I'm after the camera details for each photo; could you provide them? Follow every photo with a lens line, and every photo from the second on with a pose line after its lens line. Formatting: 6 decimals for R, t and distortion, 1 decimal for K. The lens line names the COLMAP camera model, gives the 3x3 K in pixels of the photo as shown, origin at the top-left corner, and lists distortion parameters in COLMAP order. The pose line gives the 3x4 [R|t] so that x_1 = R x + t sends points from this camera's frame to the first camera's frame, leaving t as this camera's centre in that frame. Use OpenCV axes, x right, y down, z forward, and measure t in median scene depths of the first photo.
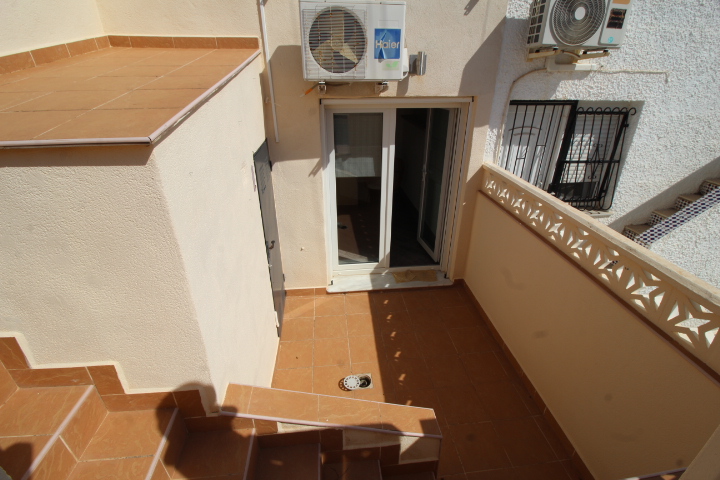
lens RADIAL K [[330.3, 0, 361.4], [0, 330.3, 236.6], [0, 0, 1]] dist [-0.003900, -0.009350]
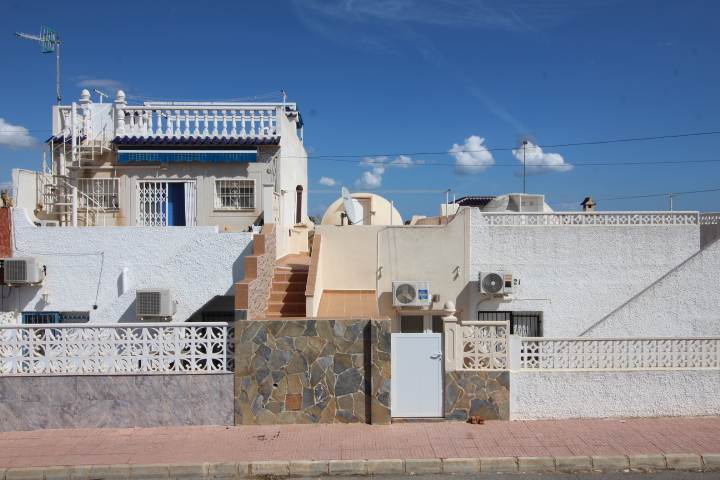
lens RADIAL K [[555.2, 0, 364.6], [0, 555.2, 239.6], [0, 0, 1]] dist [0.028165, -0.029524]
pose [[0.996738, -0.002573, -0.080663, -0.028781], [-0.032314, 0.903148, -0.428111, 0.851003], [0.073952, 0.429321, 0.900119, -2.860621]]
